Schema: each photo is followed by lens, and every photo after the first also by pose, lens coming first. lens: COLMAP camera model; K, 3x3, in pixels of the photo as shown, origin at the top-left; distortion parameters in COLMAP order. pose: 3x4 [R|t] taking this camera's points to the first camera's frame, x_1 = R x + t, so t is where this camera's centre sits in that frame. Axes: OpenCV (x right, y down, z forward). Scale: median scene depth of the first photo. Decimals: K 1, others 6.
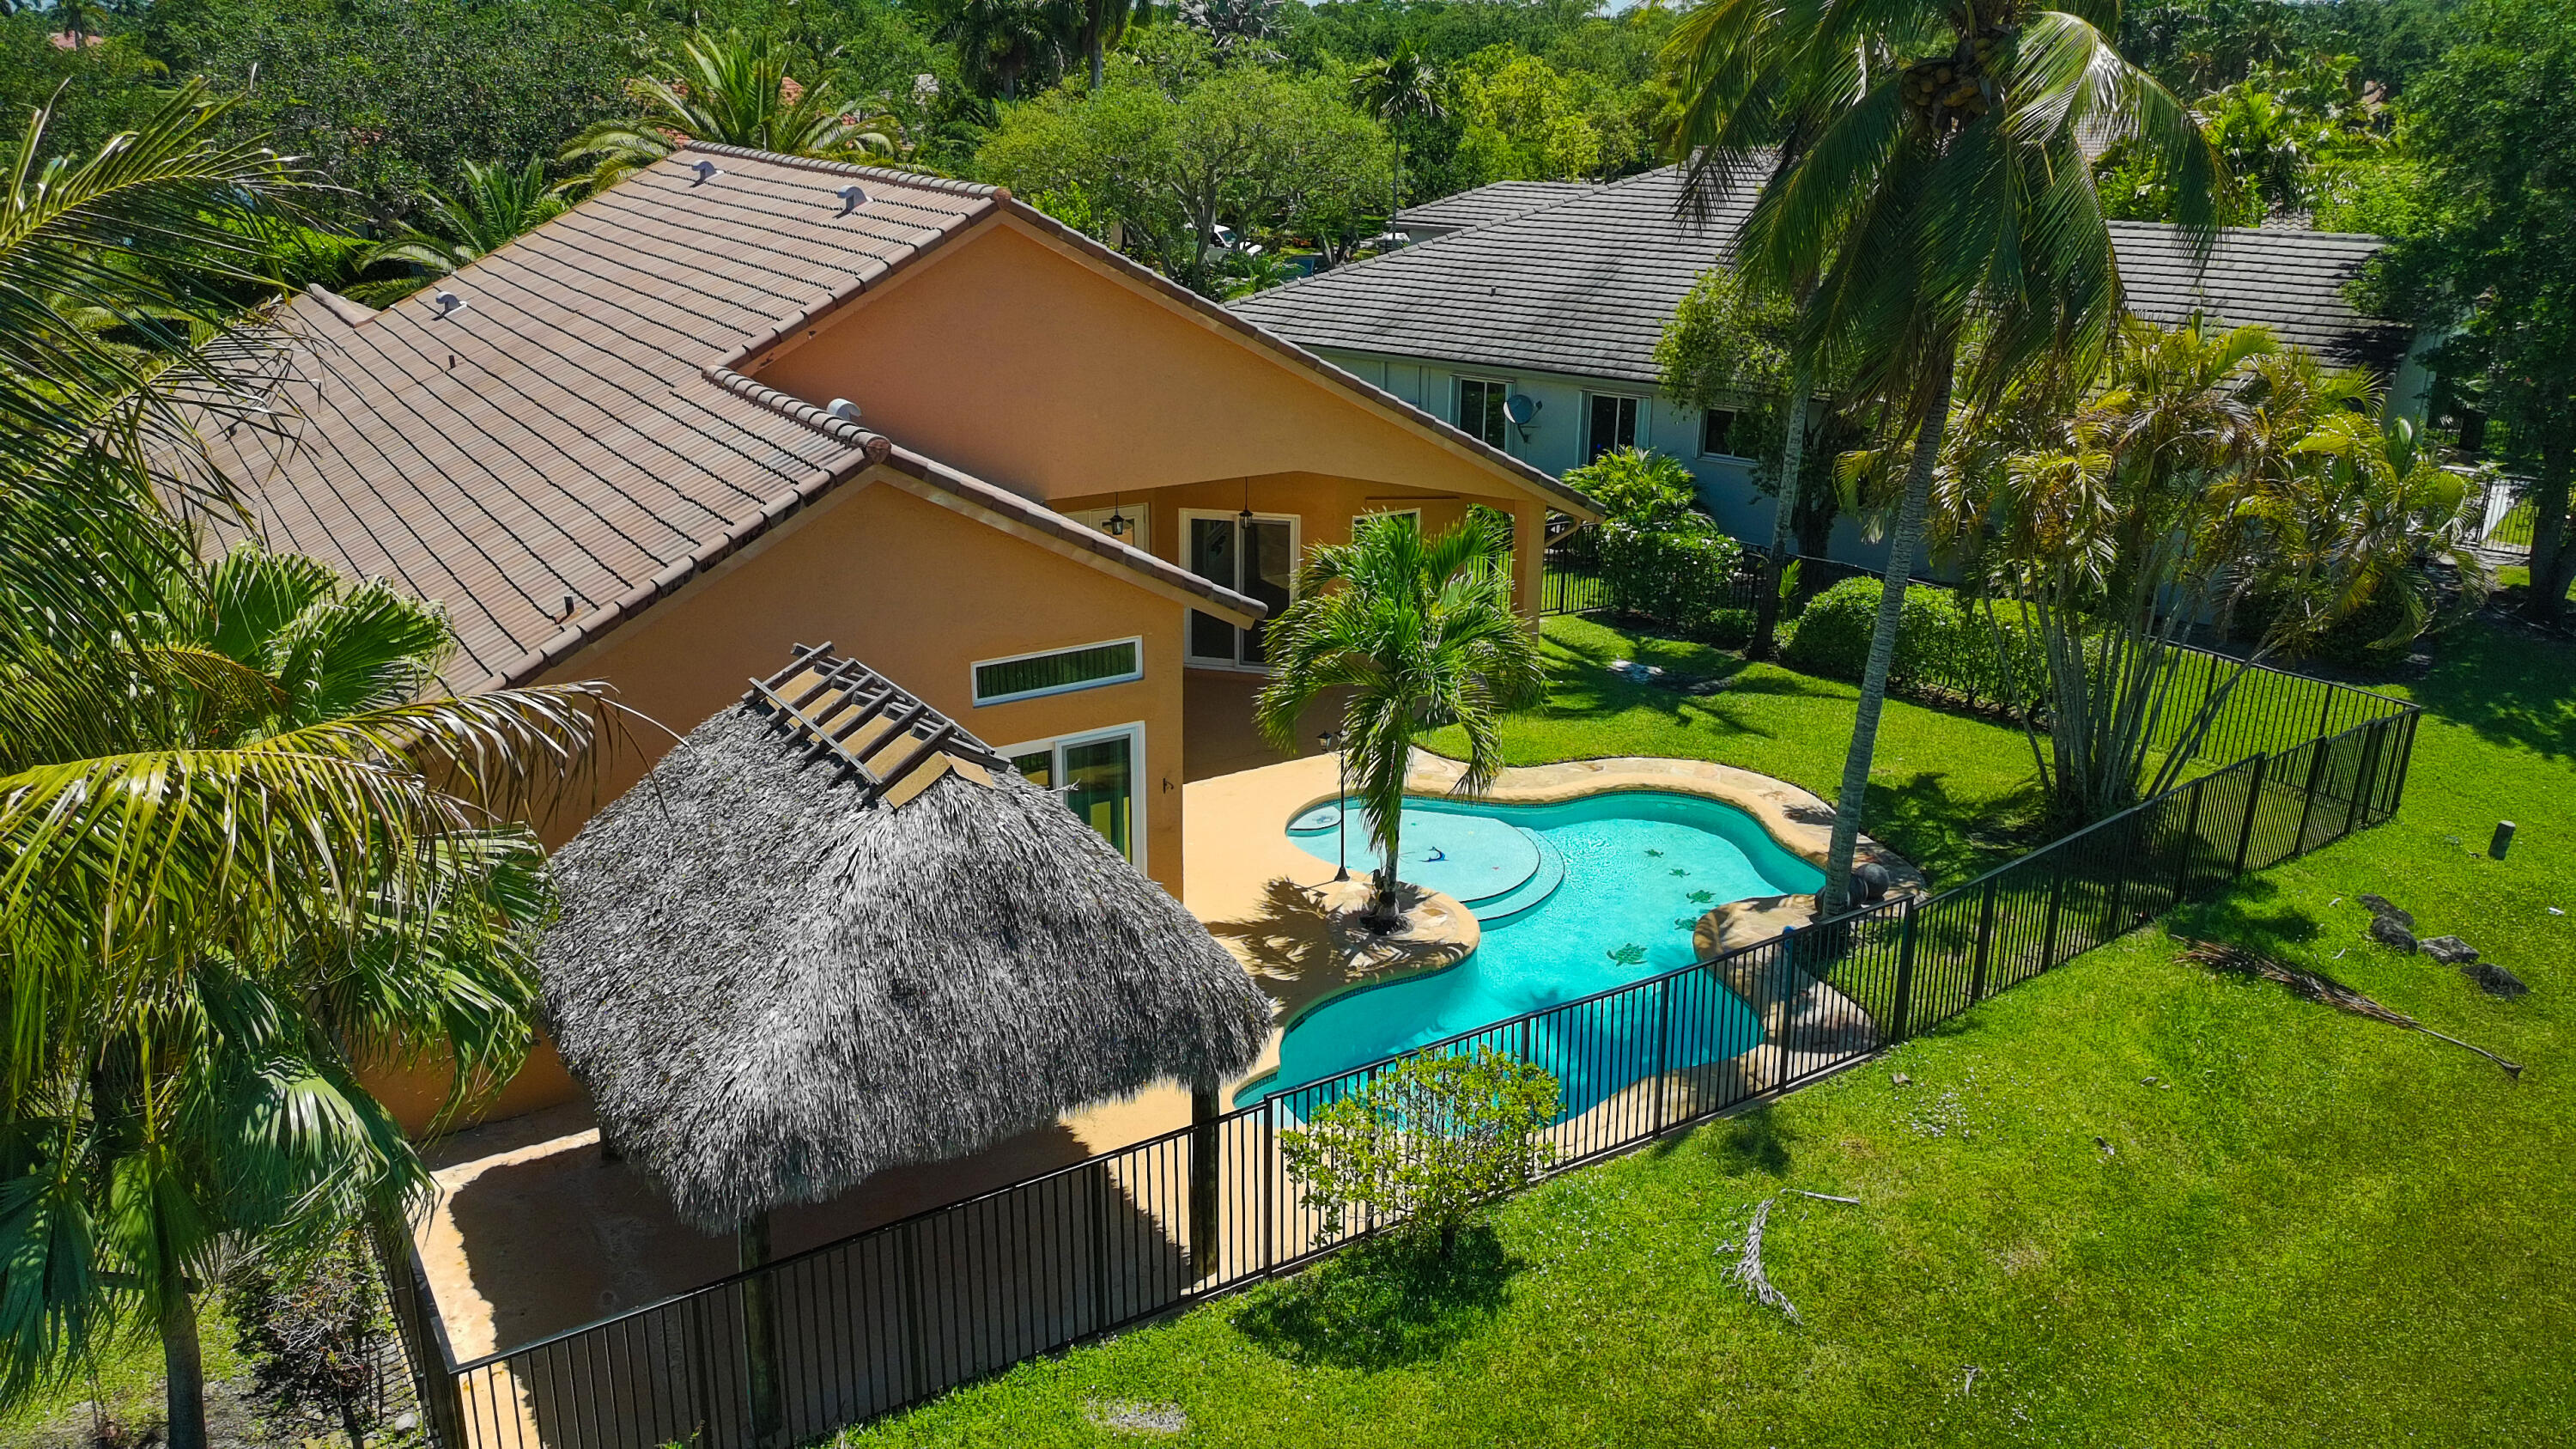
lens RADIAL K [[1983.1, 0, 1270.1], [0, 1983.1, 716.7], [0, 0, 1]] dist [0.054996, -0.044897]
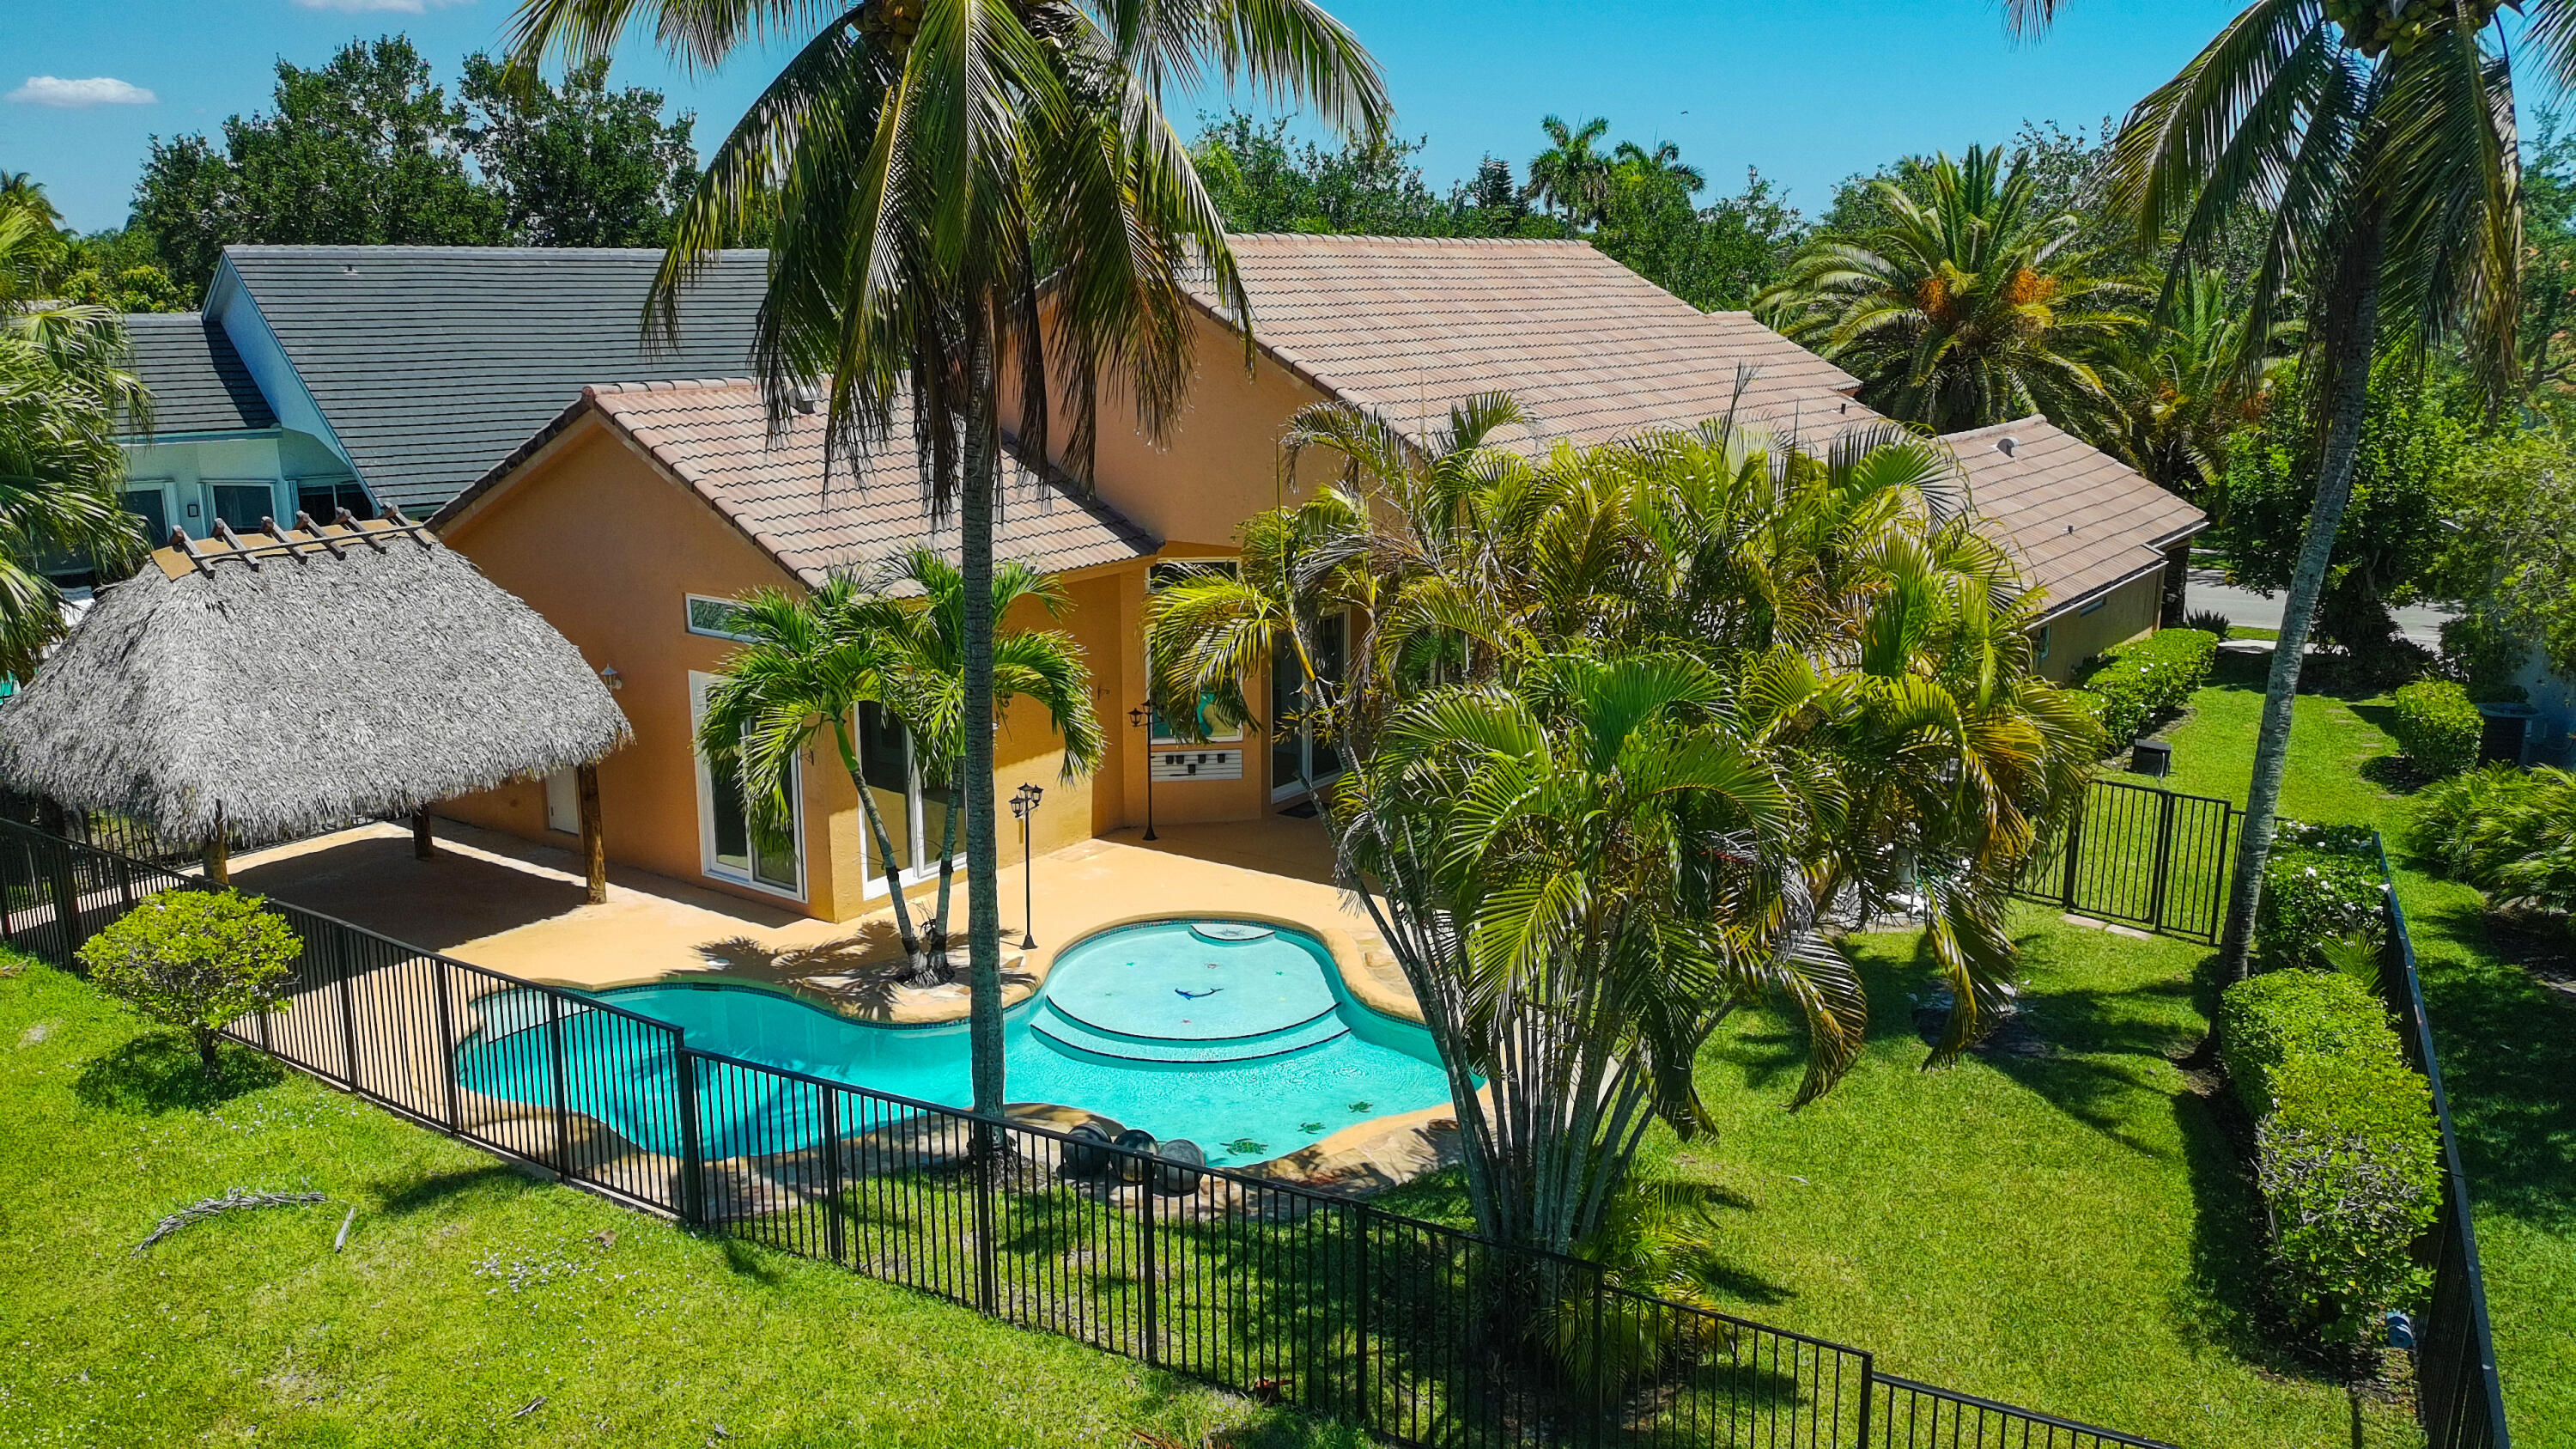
lens RADIAL K [[1983.1, 0, 1286.8], [0, 1983.1, 718.5], [0, 0, 1]] dist [0.054996, -0.044897]
pose [[0.375206, 0.191594, -0.906925, 1.065403], [-0.291081, 0.953267, 0.080960, -0.154638], [0.880052, 0.233611, 0.413441, 0.826028]]
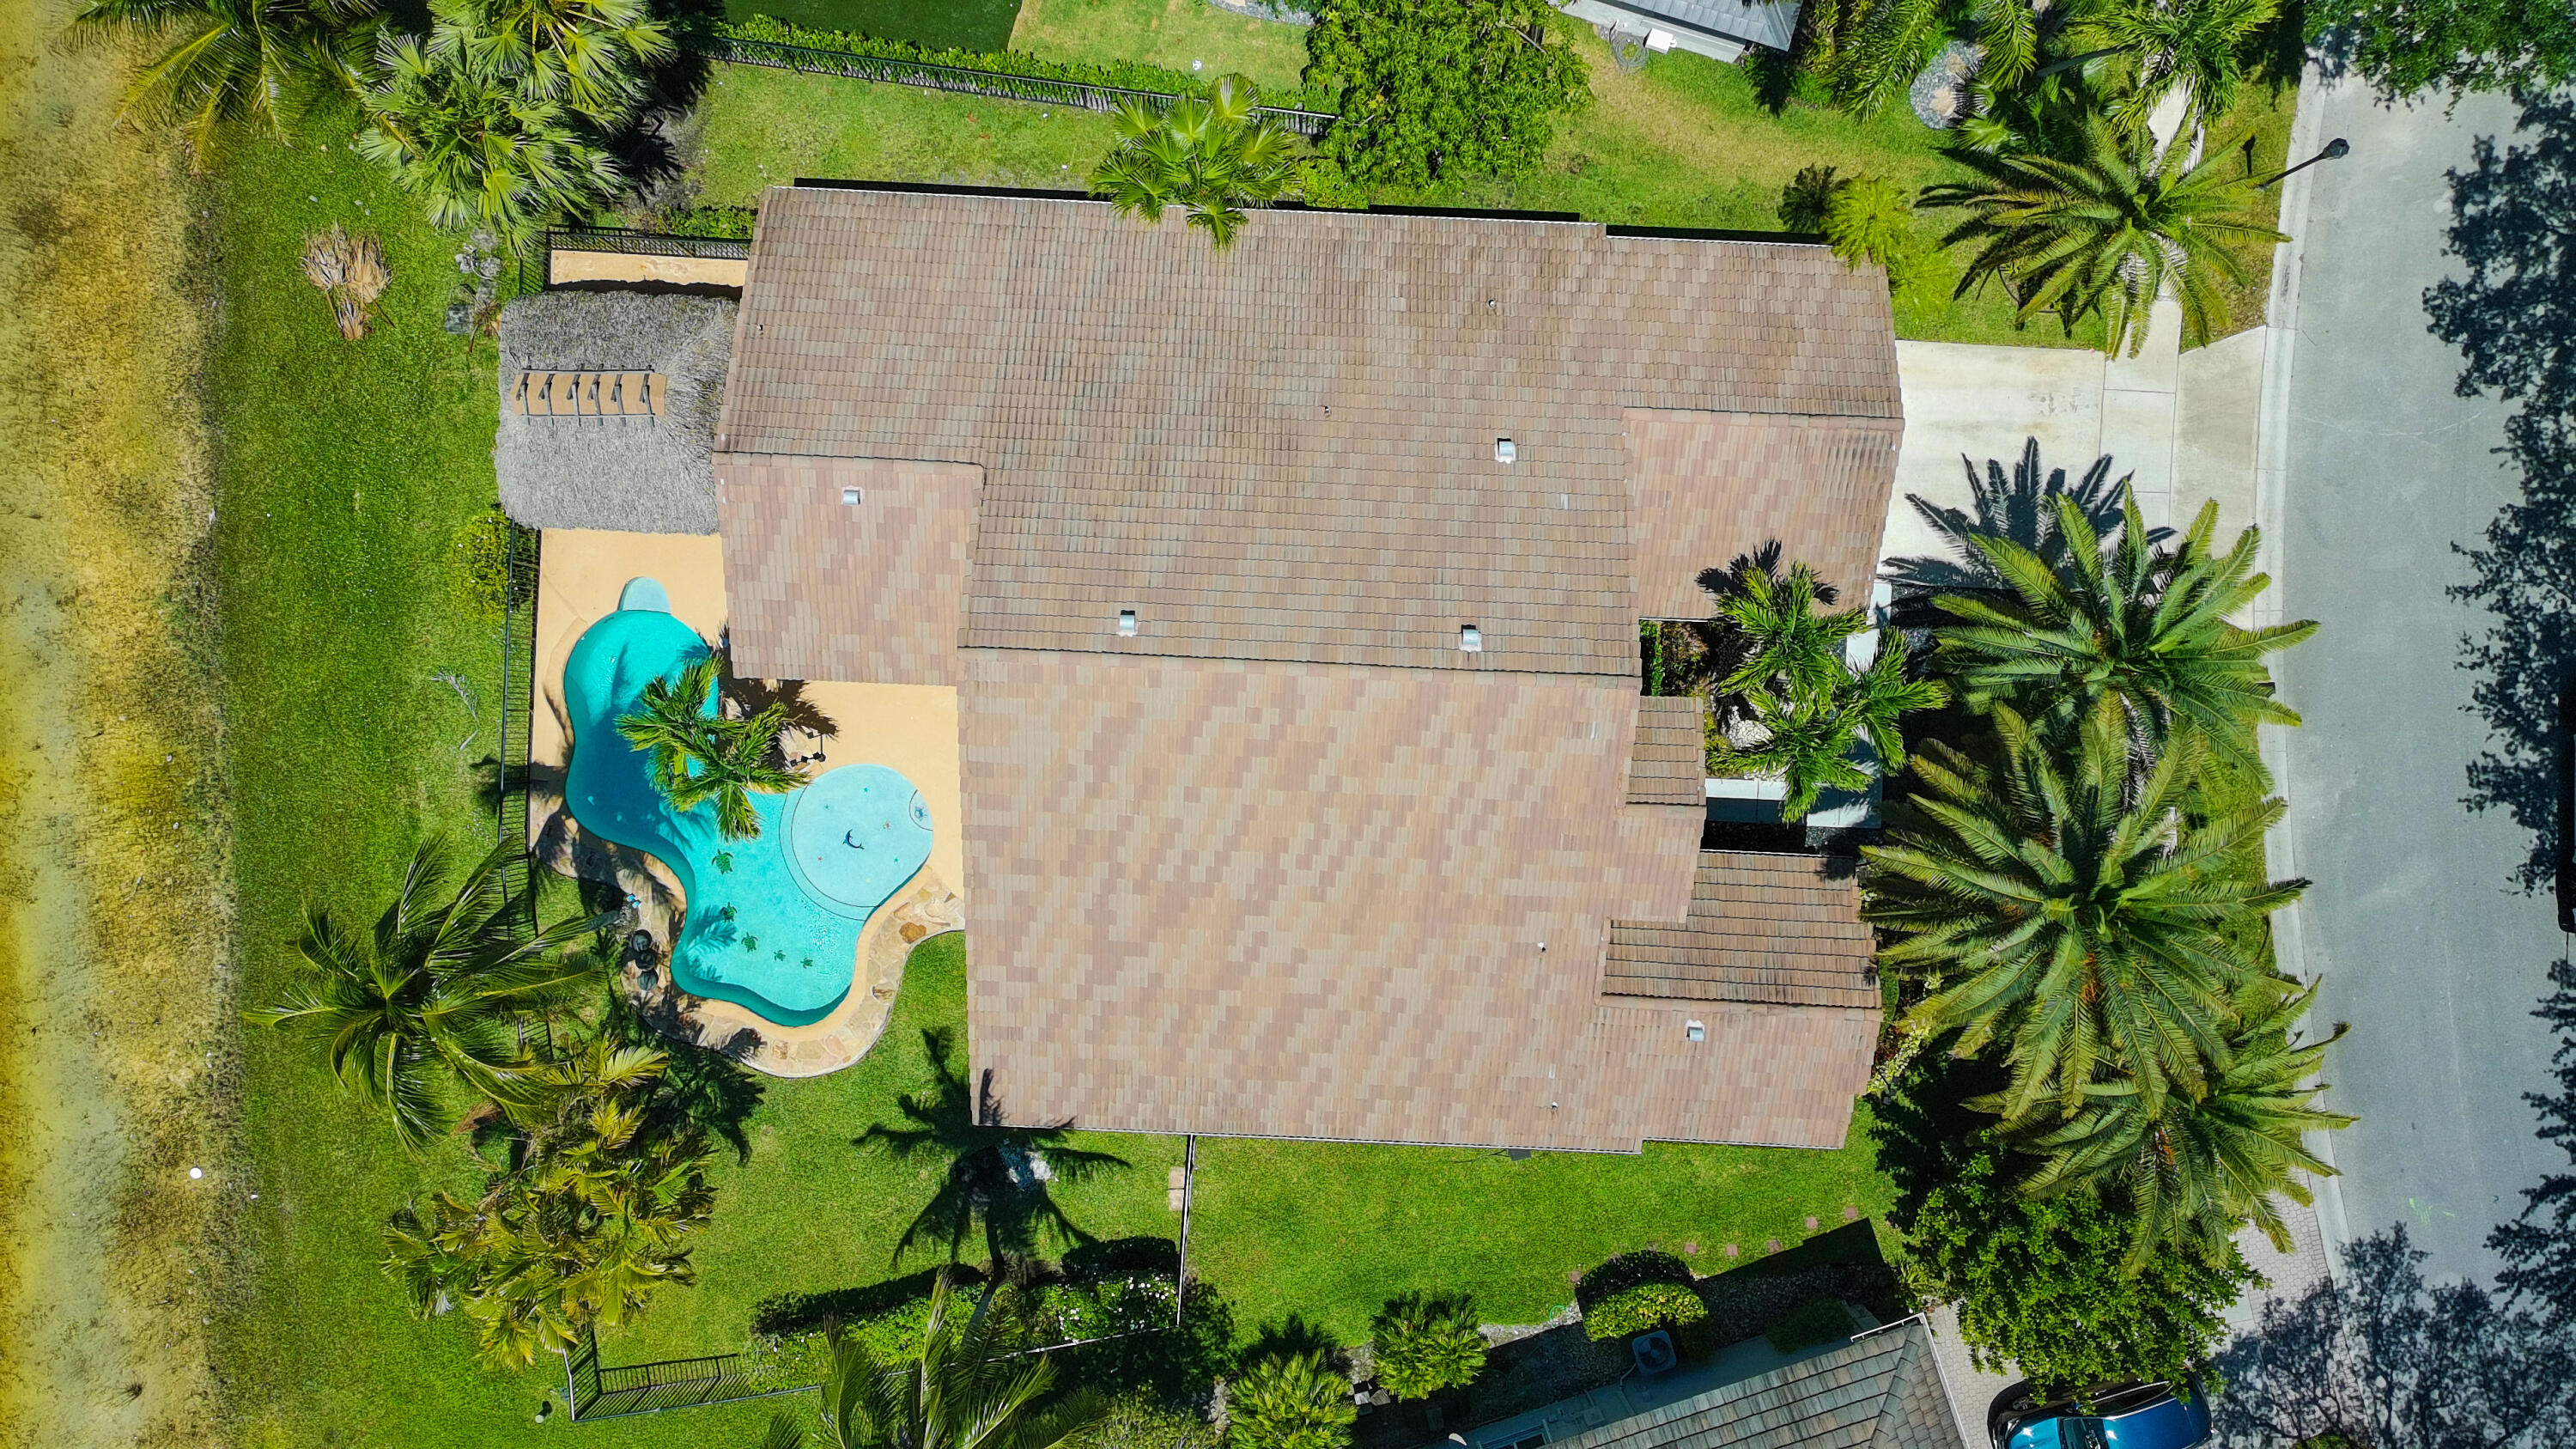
lens RADIAL K [[1983.1, 0, 1286.4], [0, 1983.1, 740.6], [0, 0, 1]] dist [0.054996, -0.044897]
pose [[-0.556482, 0.830840, -0.005667, -0.245614], [-0.264486, -0.170675, 0.949167, -2.118414], [0.787639, 0.529693, 0.314723, 0.890765]]
